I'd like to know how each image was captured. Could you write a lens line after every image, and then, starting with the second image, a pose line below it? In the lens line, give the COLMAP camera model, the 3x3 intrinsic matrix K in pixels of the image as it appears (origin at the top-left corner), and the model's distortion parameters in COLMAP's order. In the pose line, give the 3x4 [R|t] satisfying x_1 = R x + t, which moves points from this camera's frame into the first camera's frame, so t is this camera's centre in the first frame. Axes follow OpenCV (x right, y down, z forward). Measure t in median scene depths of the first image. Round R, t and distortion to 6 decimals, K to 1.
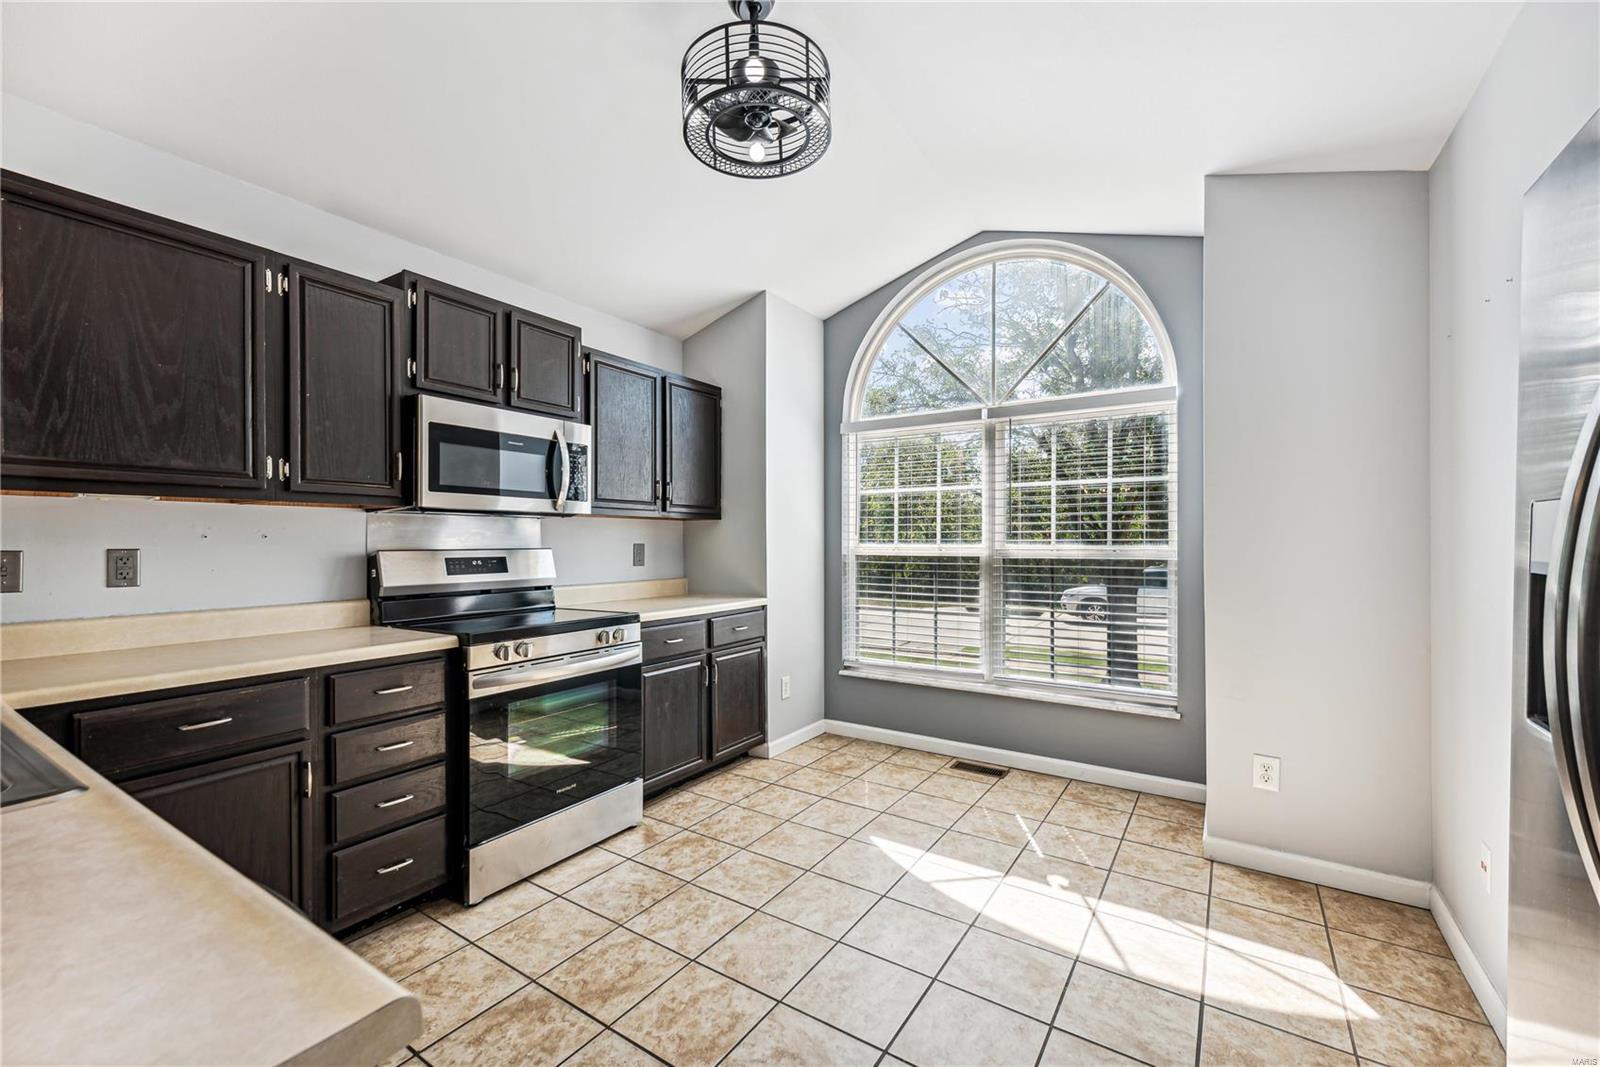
lens RADIAL K [[650.2, 0, 797.3], [0, 650.2, 541.5], [0, 0, 1]] dist [0.009160, -0.001029]
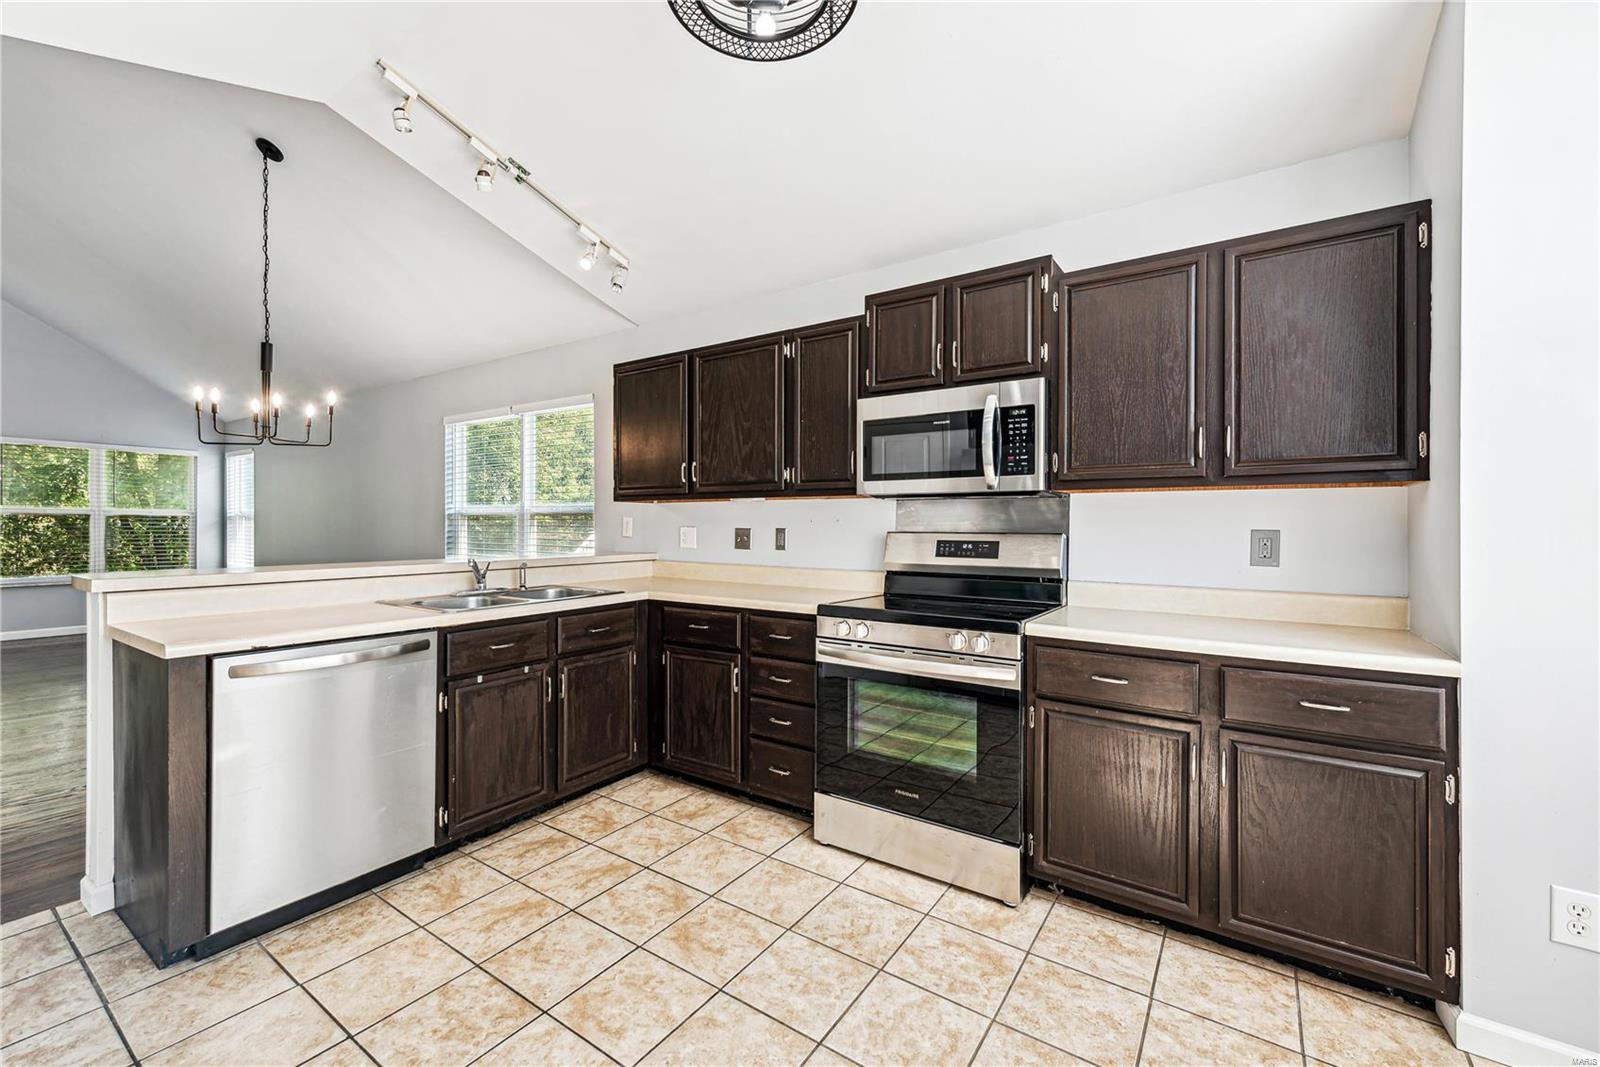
lens RADIAL K [[650.2, 0, 795.7], [0, 650.2, 528.3], [0, 0, 1]] dist [0.009160, -0.001029]
pose [[-0.016476, 0.004718, -0.999853, 0.545043], [-0.004747, 0.999977, 0.004797, 0.001775], [0.999853, 0.004826, -0.016453, 0.829907]]
